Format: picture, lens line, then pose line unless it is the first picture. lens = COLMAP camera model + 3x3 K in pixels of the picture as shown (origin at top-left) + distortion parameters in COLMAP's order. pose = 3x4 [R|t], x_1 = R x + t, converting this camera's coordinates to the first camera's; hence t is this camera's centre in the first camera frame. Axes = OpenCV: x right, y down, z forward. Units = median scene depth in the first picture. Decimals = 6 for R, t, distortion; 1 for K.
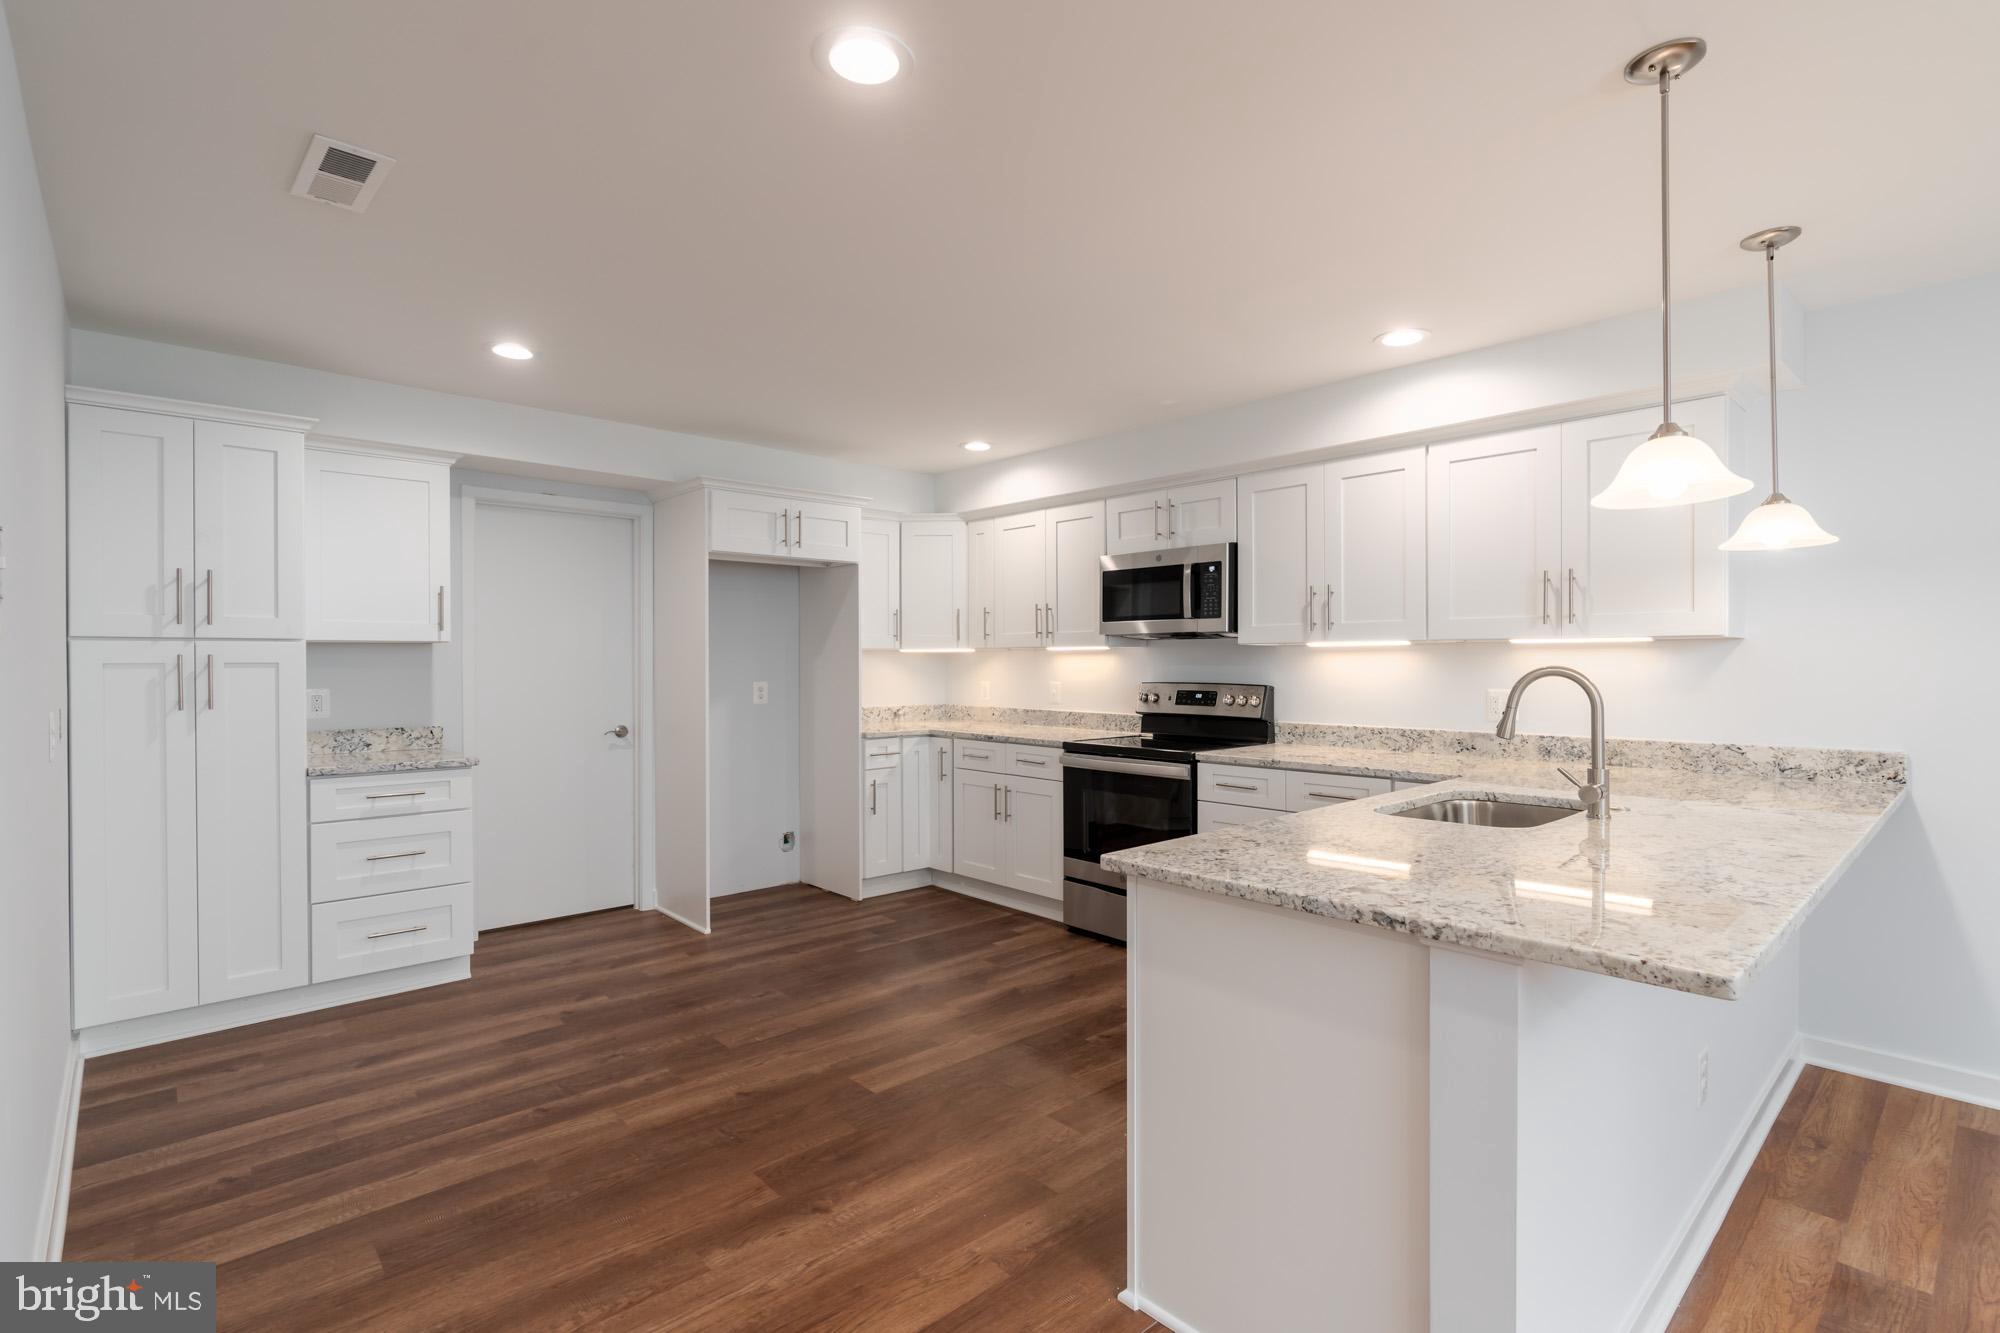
lens RADIAL K [[923.3, 0, 991.8], [0, 923.3, 660.8], [0, 0, 1]] dist [-0.008142, 0.000363]
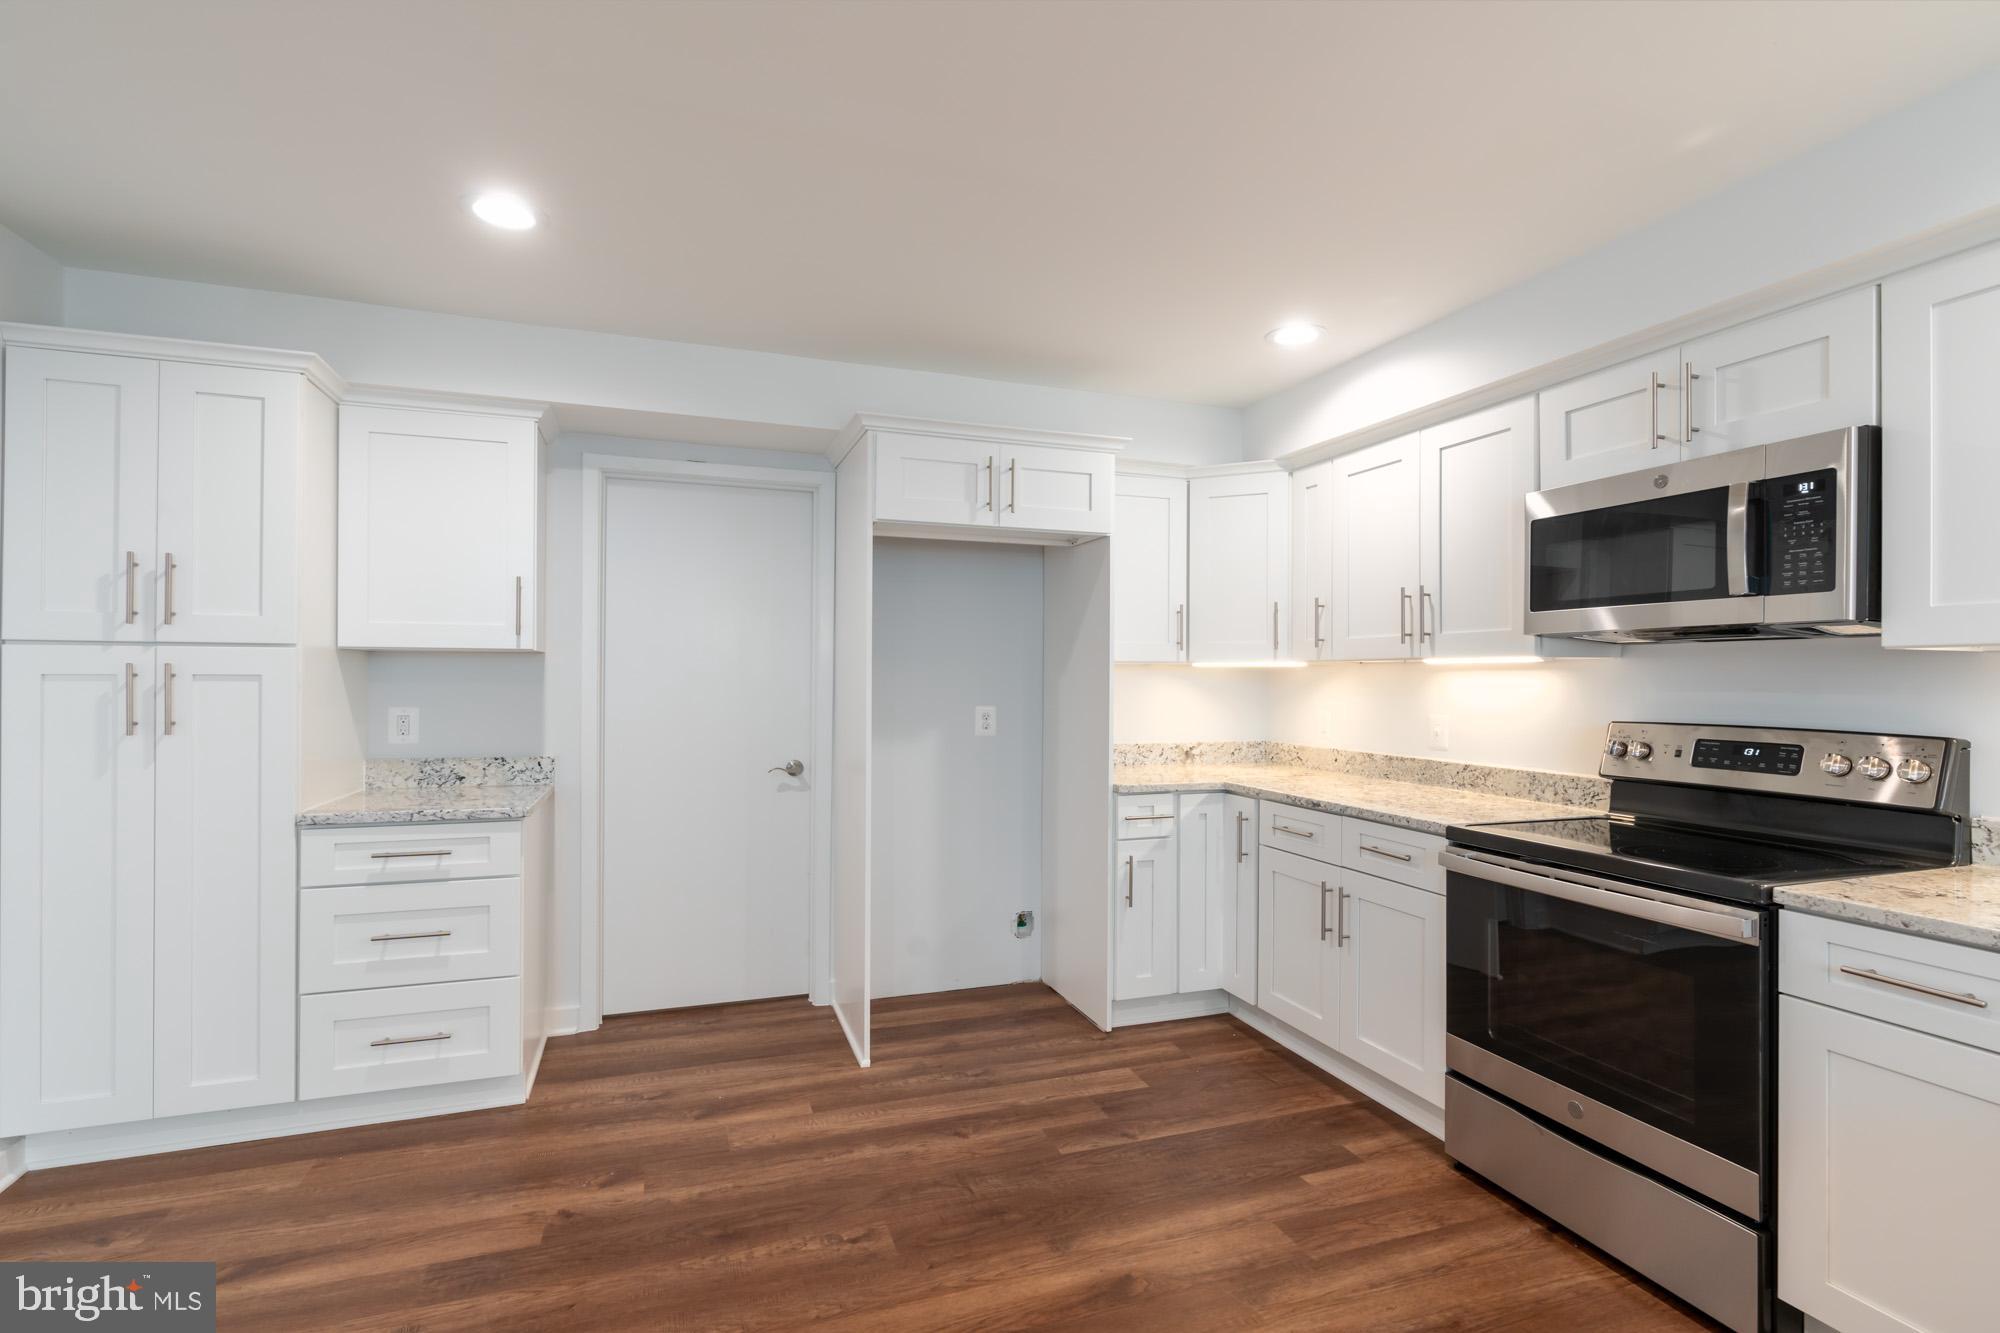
lens RADIAL K [[928.3, 0, 940.5], [0, 928.3, 675.3], [0, 0, 1]] dist [-0.002552, 0.000407]
pose [[0.904241, 0.005728, -0.426983, 0.042302], [-0.007371, 0.999970, -0.002196, 0.000081], [0.426958, 0.005133, 0.904257, 0.387371]]
